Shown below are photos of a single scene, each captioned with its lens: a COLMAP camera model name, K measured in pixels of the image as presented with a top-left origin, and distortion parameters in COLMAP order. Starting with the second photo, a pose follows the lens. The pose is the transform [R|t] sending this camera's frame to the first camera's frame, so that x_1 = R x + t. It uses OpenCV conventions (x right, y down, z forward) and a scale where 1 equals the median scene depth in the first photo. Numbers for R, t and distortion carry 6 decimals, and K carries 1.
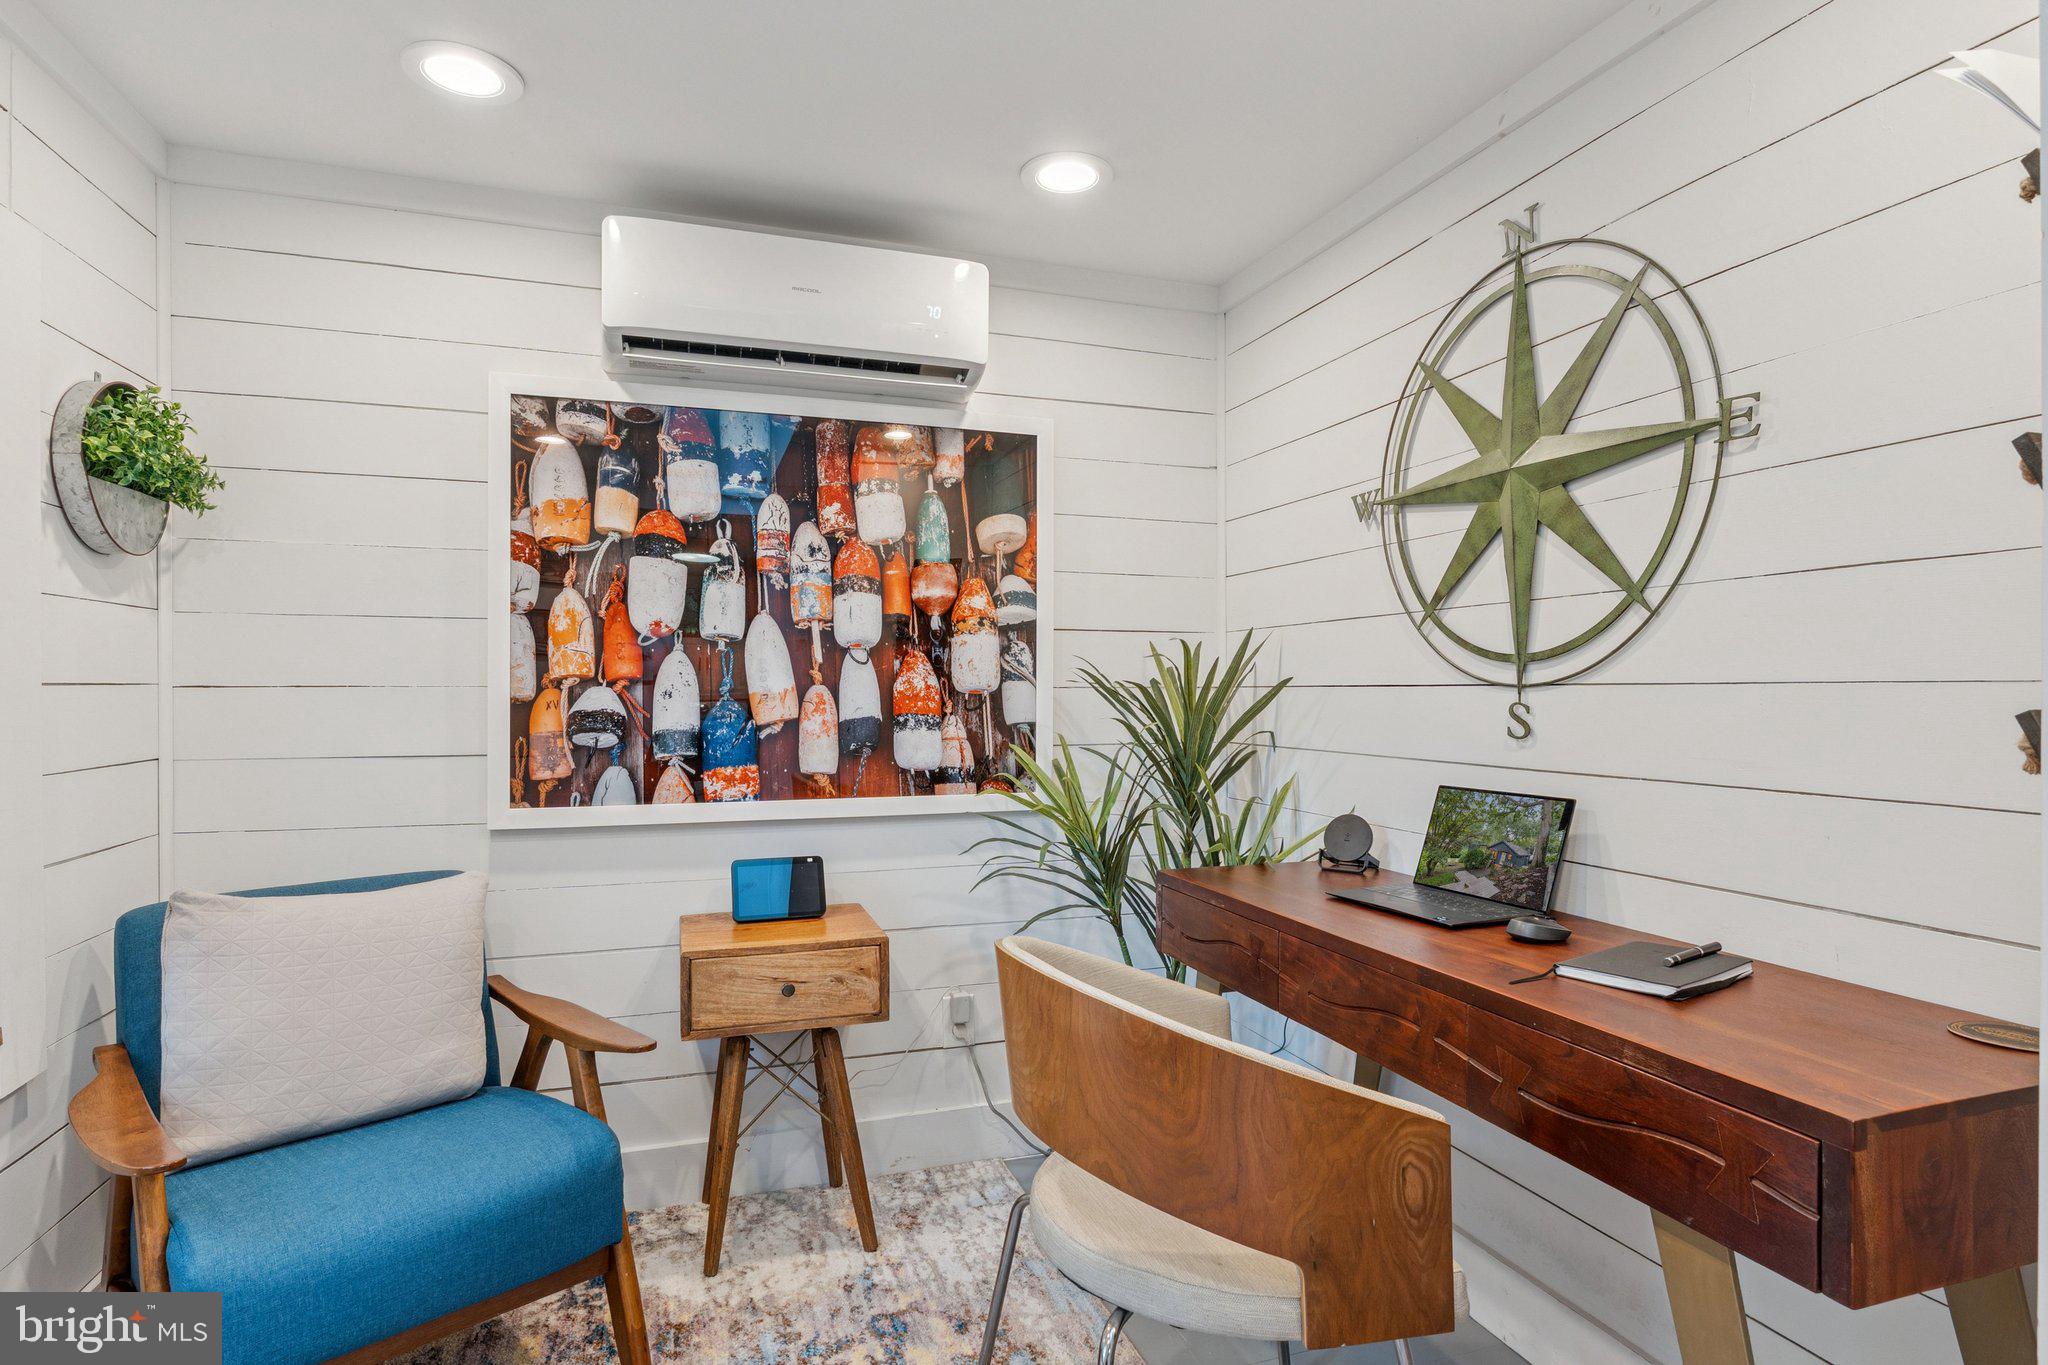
lens RADIAL K [[1062.9, 0, 1016.6], [0, 1062.9, 682.4], [0, 0, 1]] dist [-0.011904, 0.001985]
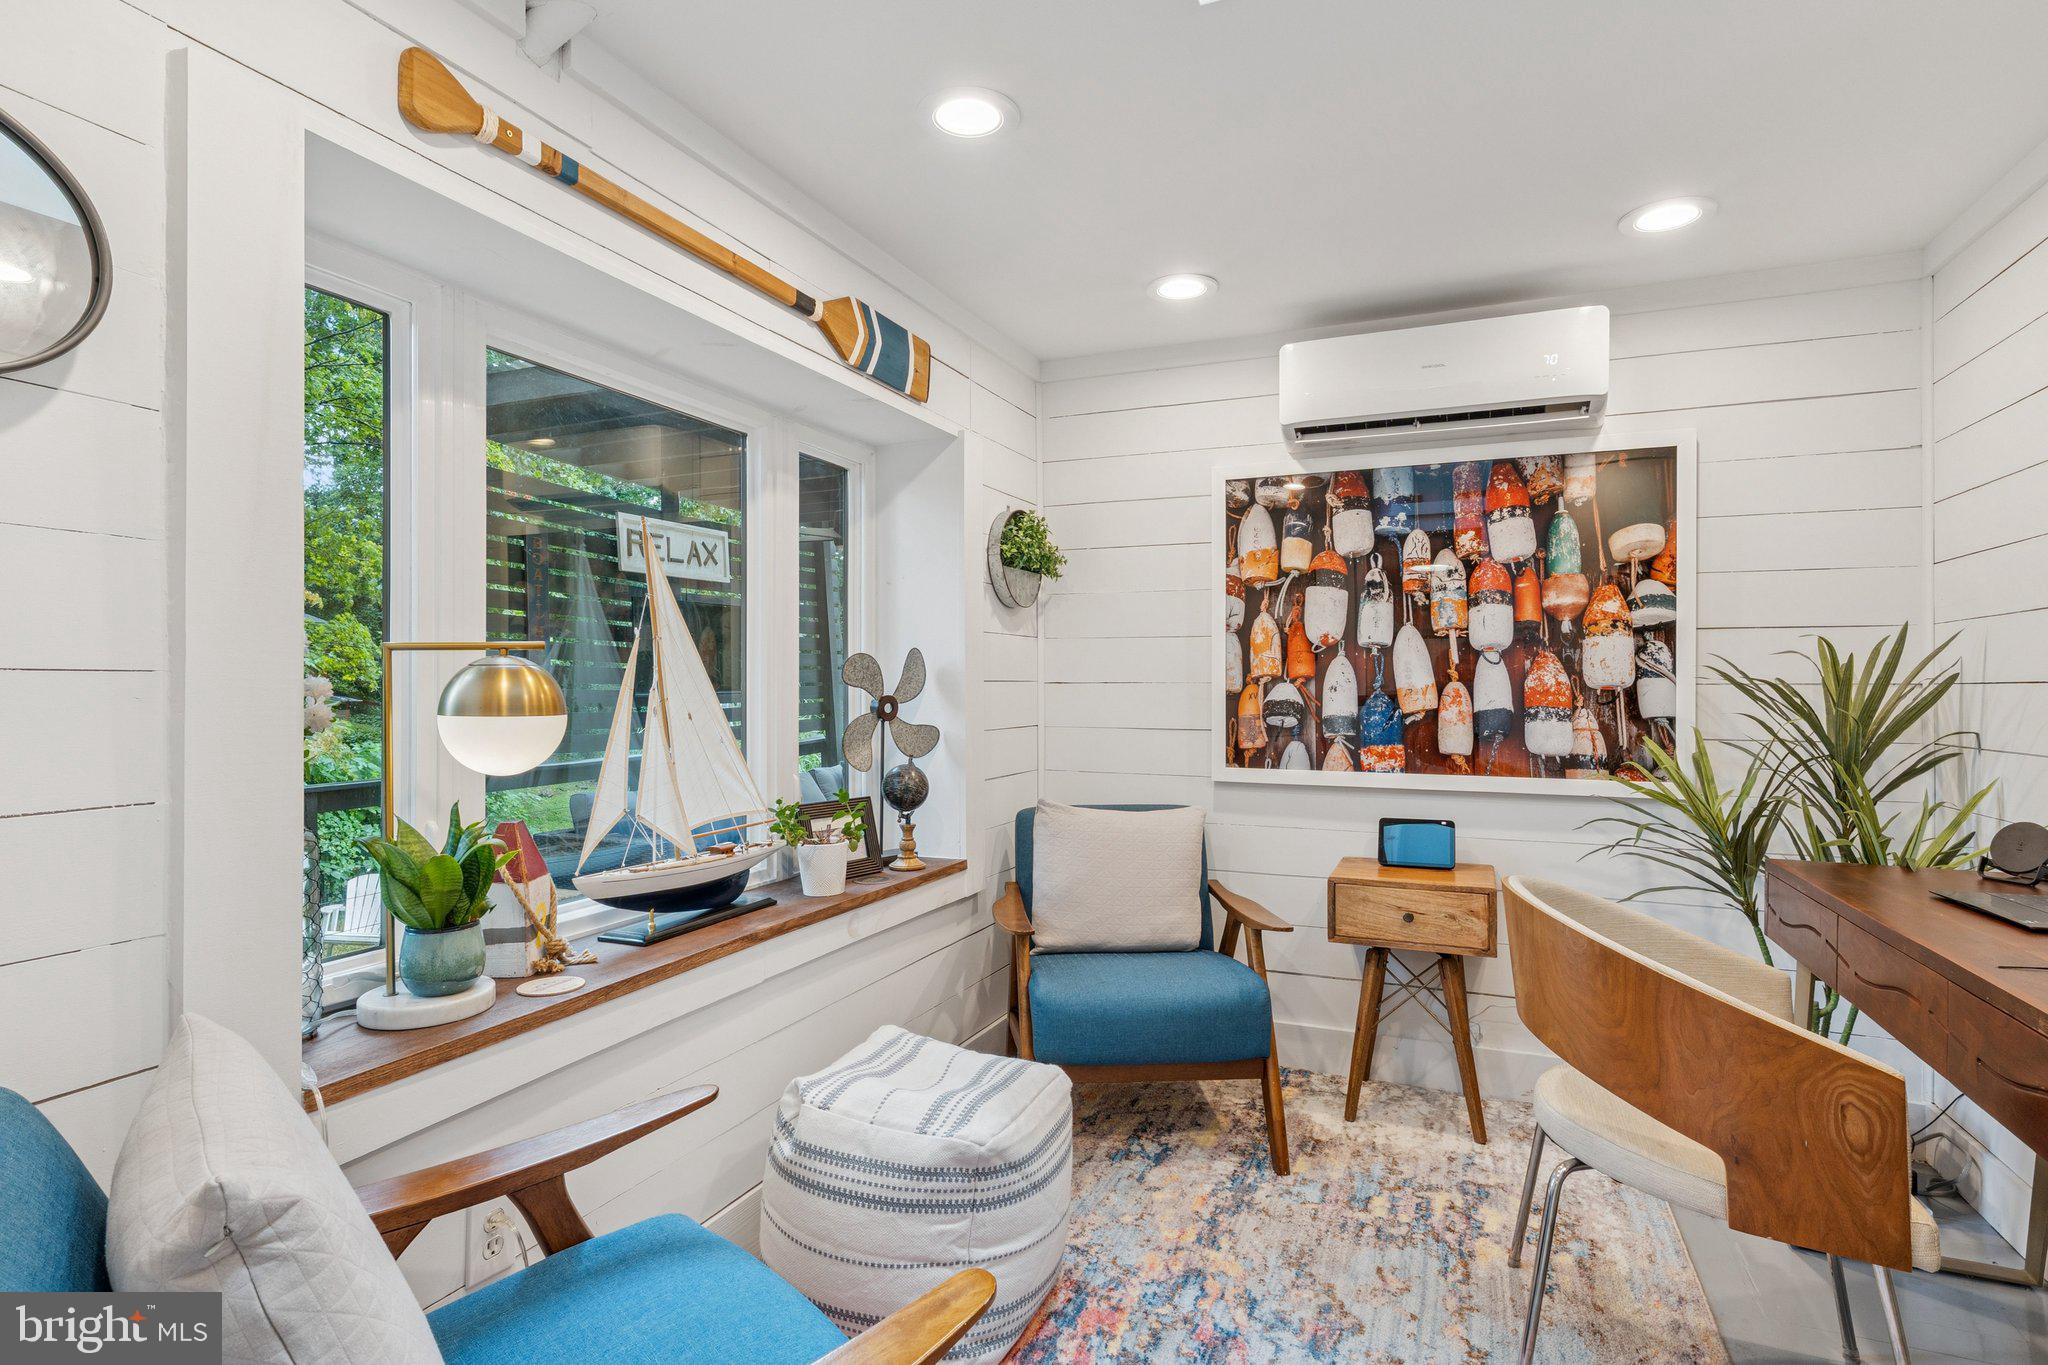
lens RADIAL K [[1062.9, 0, 1025.6], [0, 1062.9, 676.0], [0, 0, 1]] dist [-0.011904, 0.001985]
pose [[0.744634, -0.004150, -0.667460, 0.286259], [0.001022, 0.999987, -0.005078, 0.001707], [0.667473, 0.003099, 0.744628, -0.261203]]
